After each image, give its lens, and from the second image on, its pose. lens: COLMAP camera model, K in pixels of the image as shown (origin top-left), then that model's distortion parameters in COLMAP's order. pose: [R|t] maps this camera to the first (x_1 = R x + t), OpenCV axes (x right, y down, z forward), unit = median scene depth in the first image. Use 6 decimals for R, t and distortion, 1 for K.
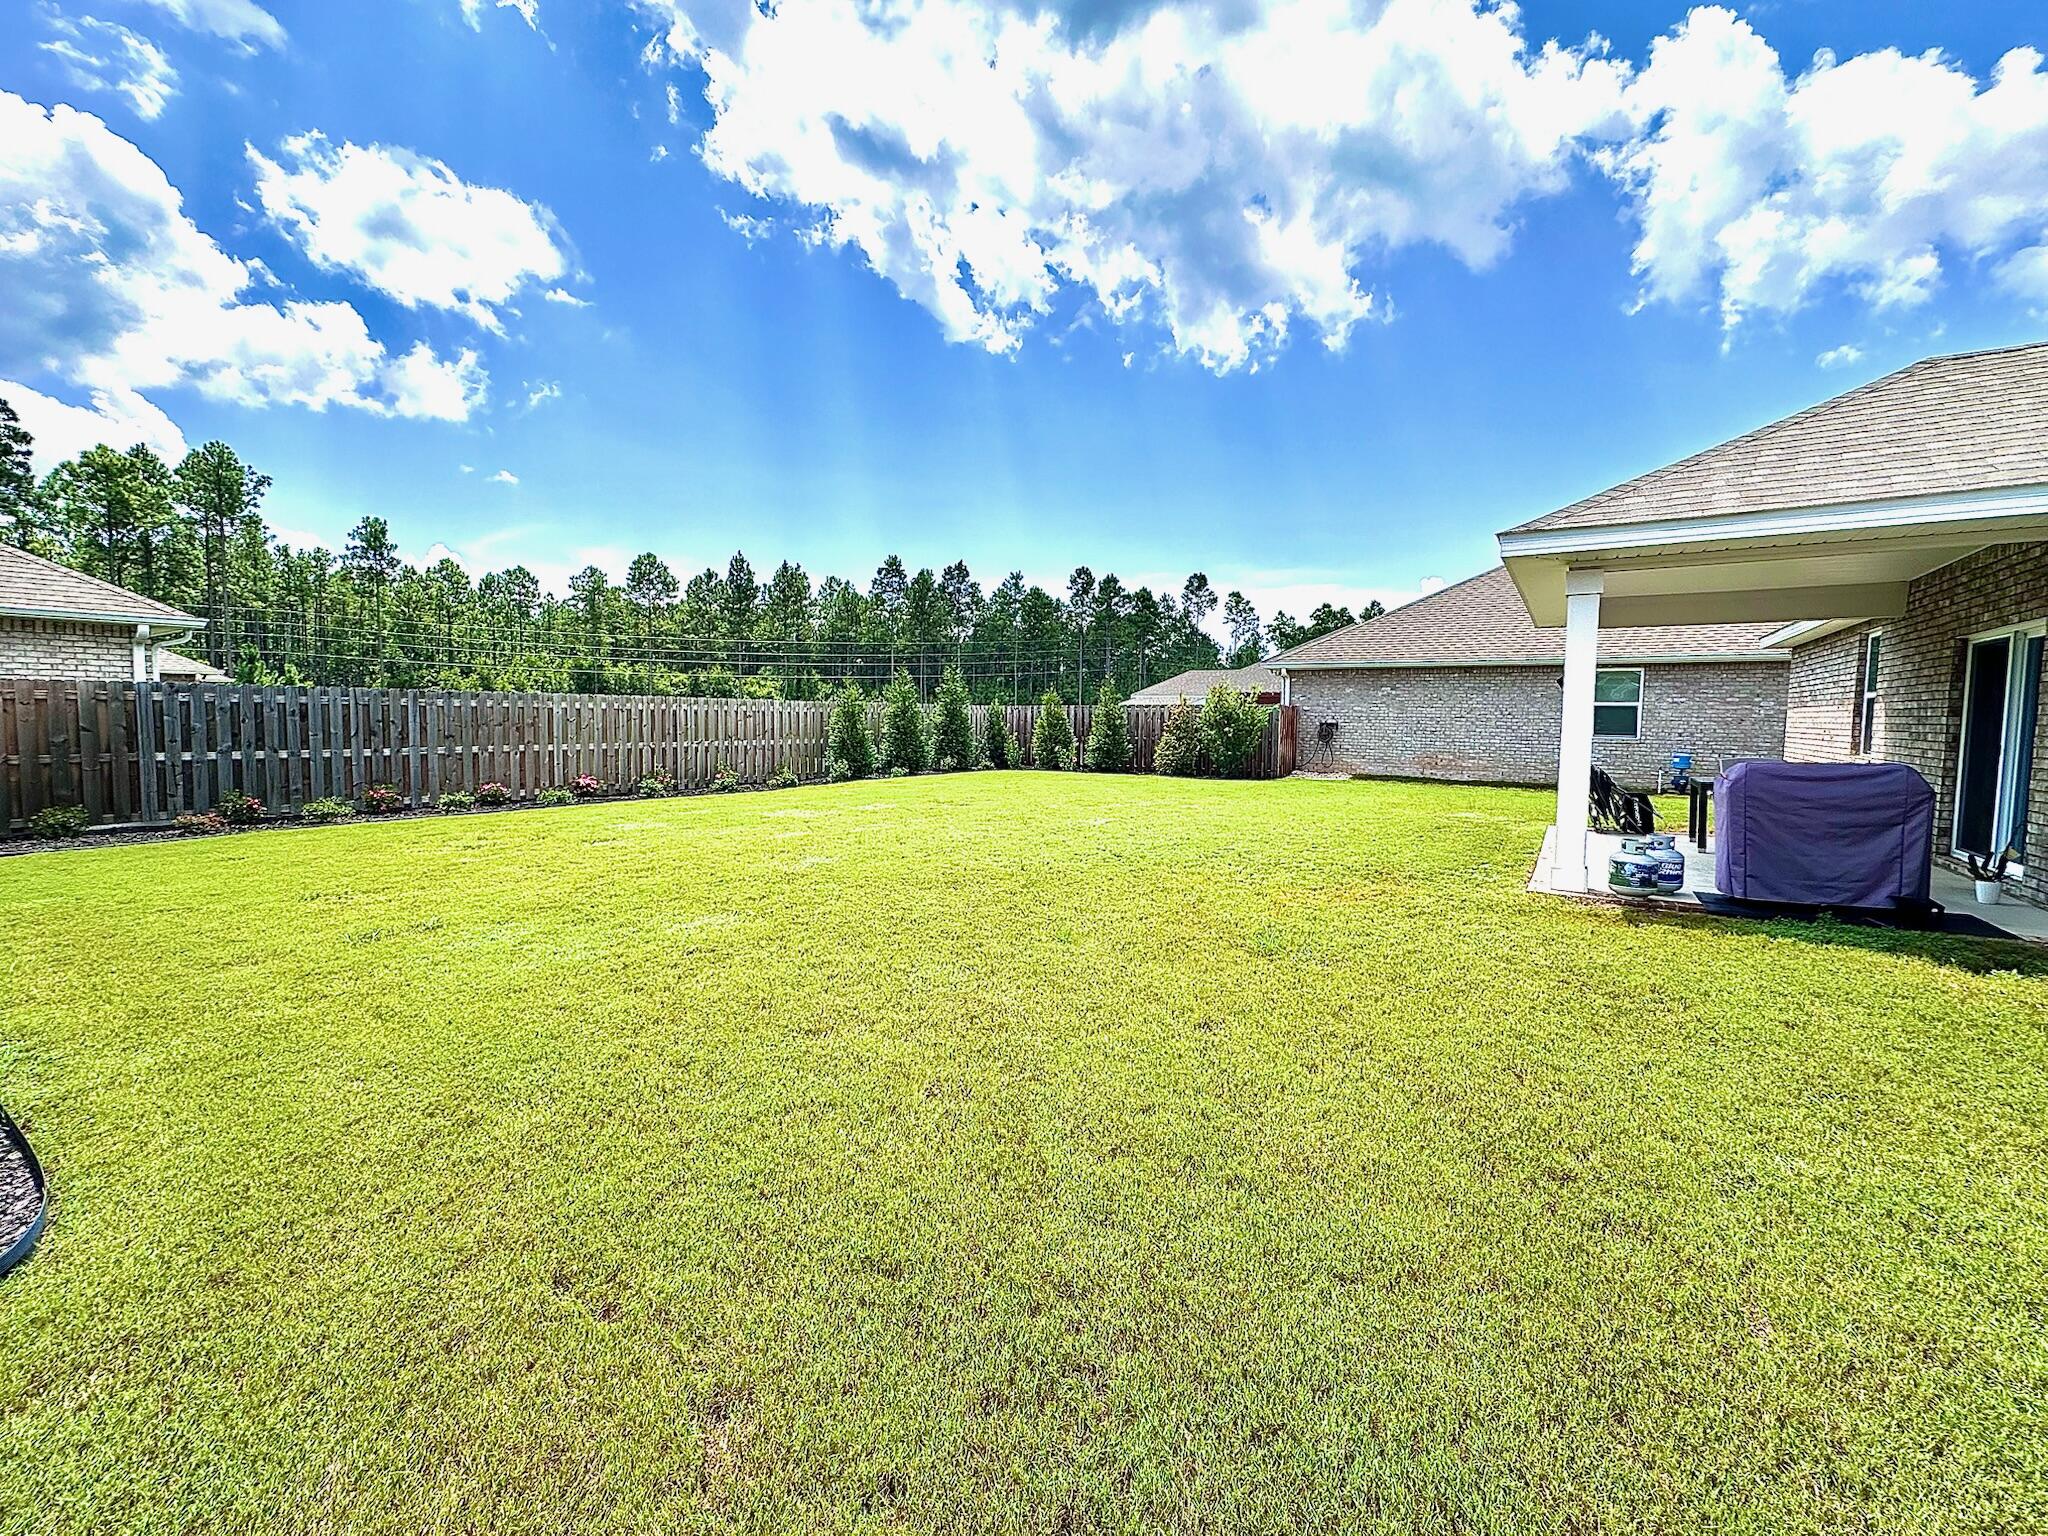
lens RADIAL K [[818.9, 0, 1022.0], [0, 818.9, 763.9], [0, 0, 1]] dist [-0.001699, 0.000790]
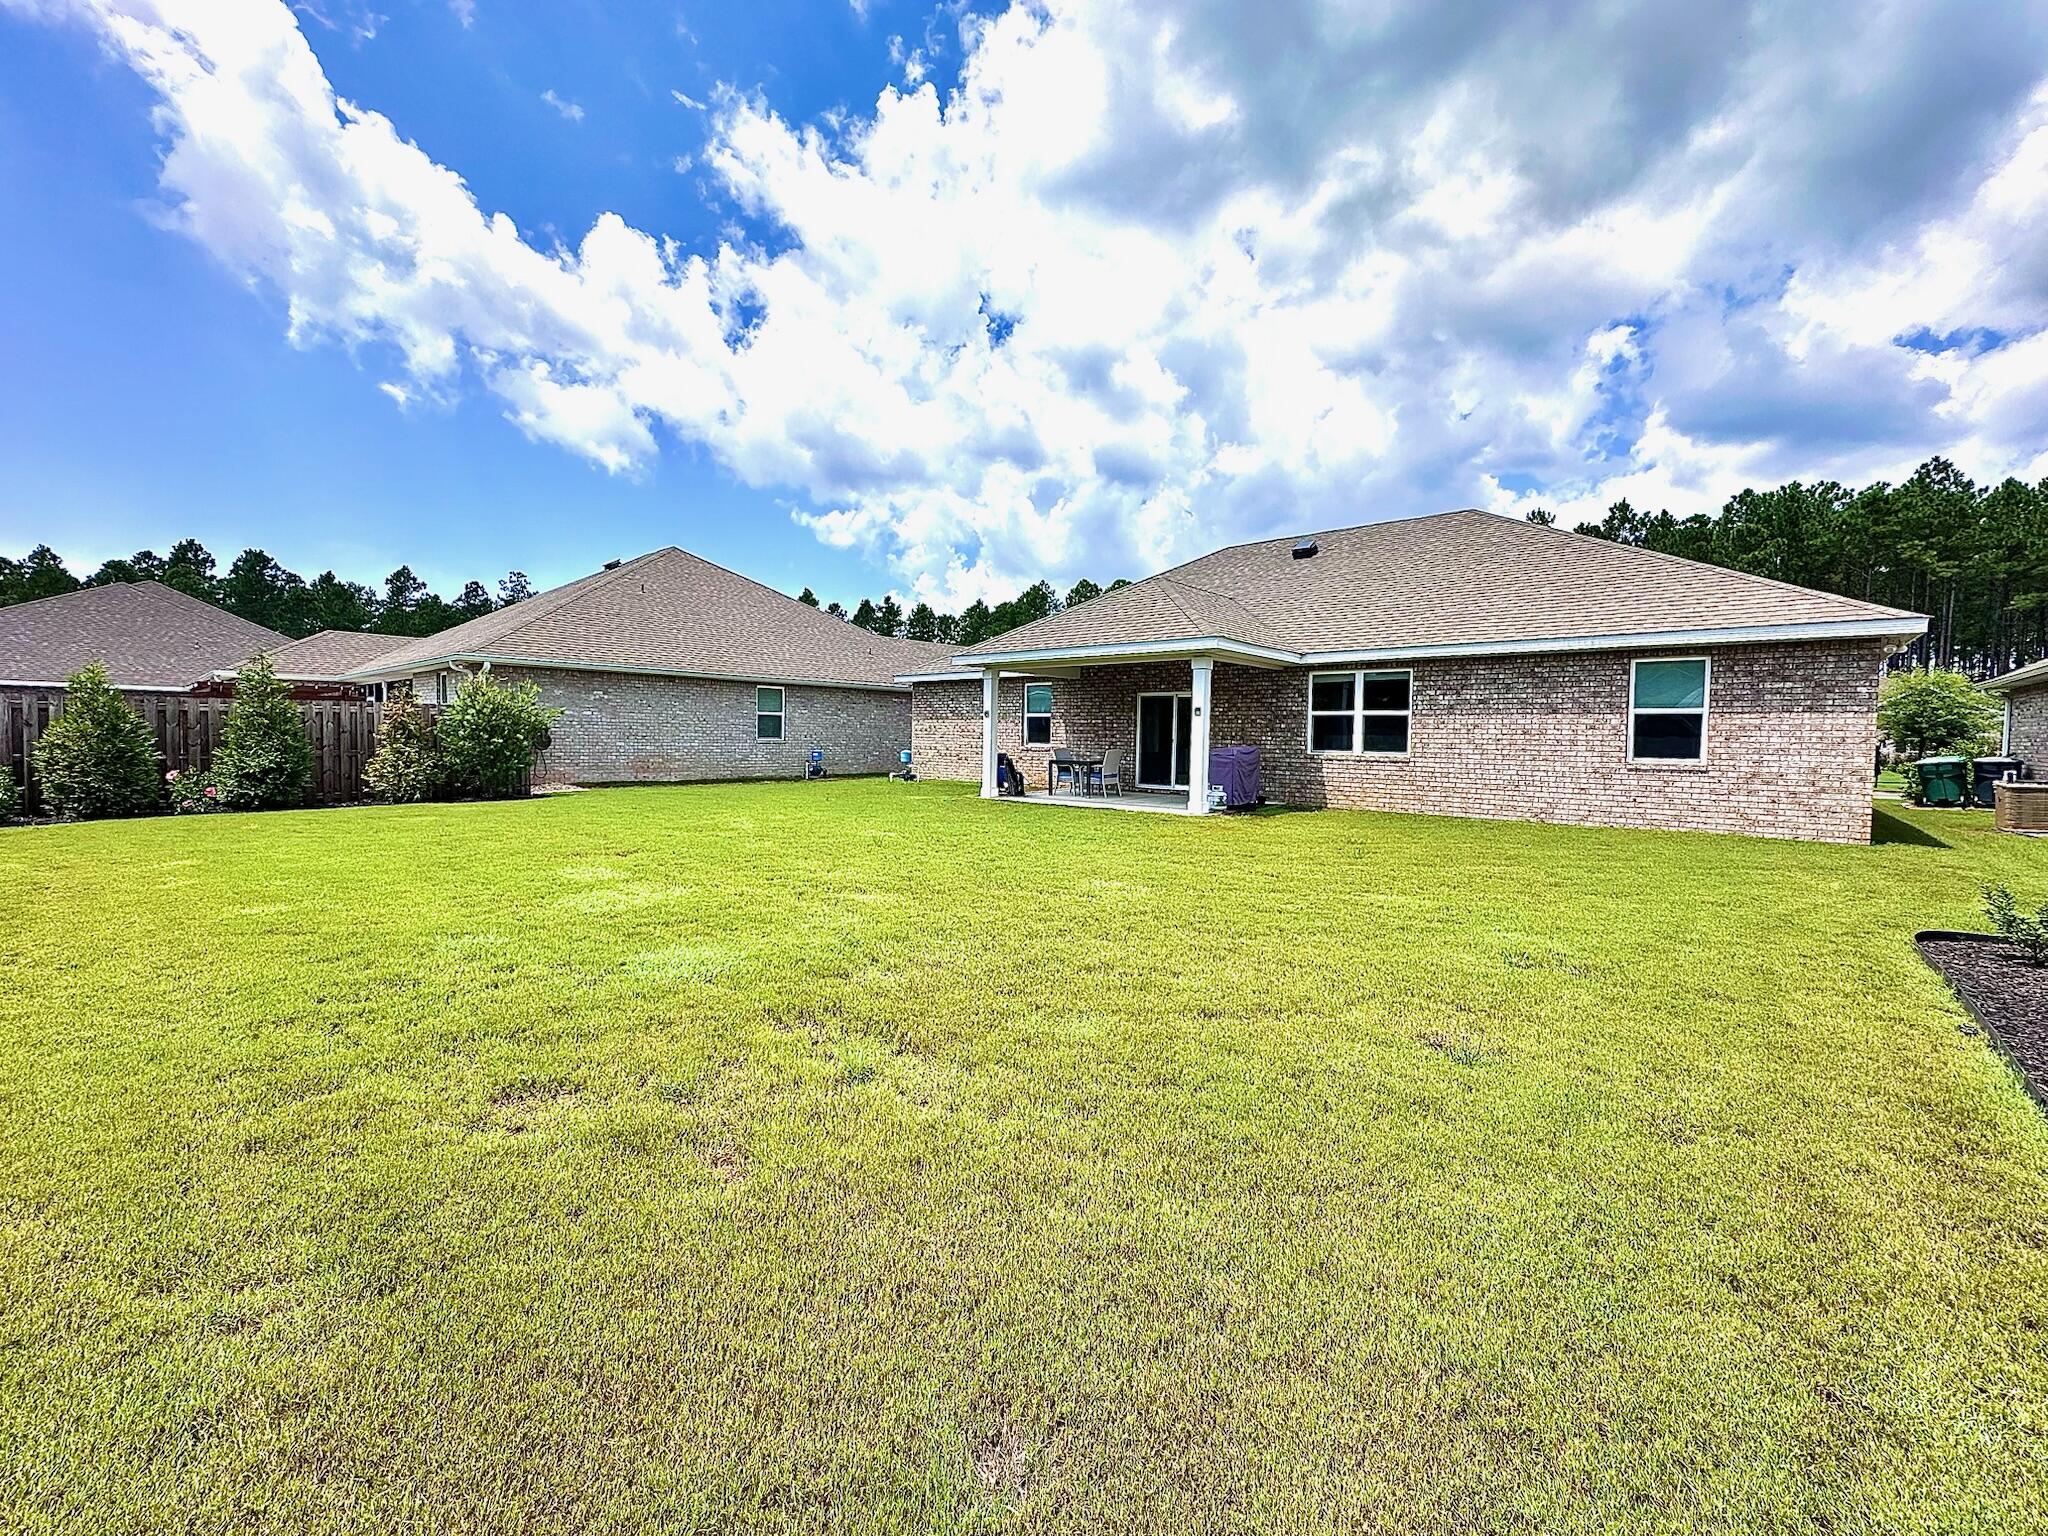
lens RADIAL K [[824.6, 0, 1024.0], [0, 824.6, 768.0], [0, 0, 1]] dist [0.000710, 0.000217]
pose [[0.141801, -0.051108, 0.988575, -0.488328], [0.046527, 0.997907, 0.044916, -0.025224], [-0.988801, 0.039627, 0.143882, 0.394527]]
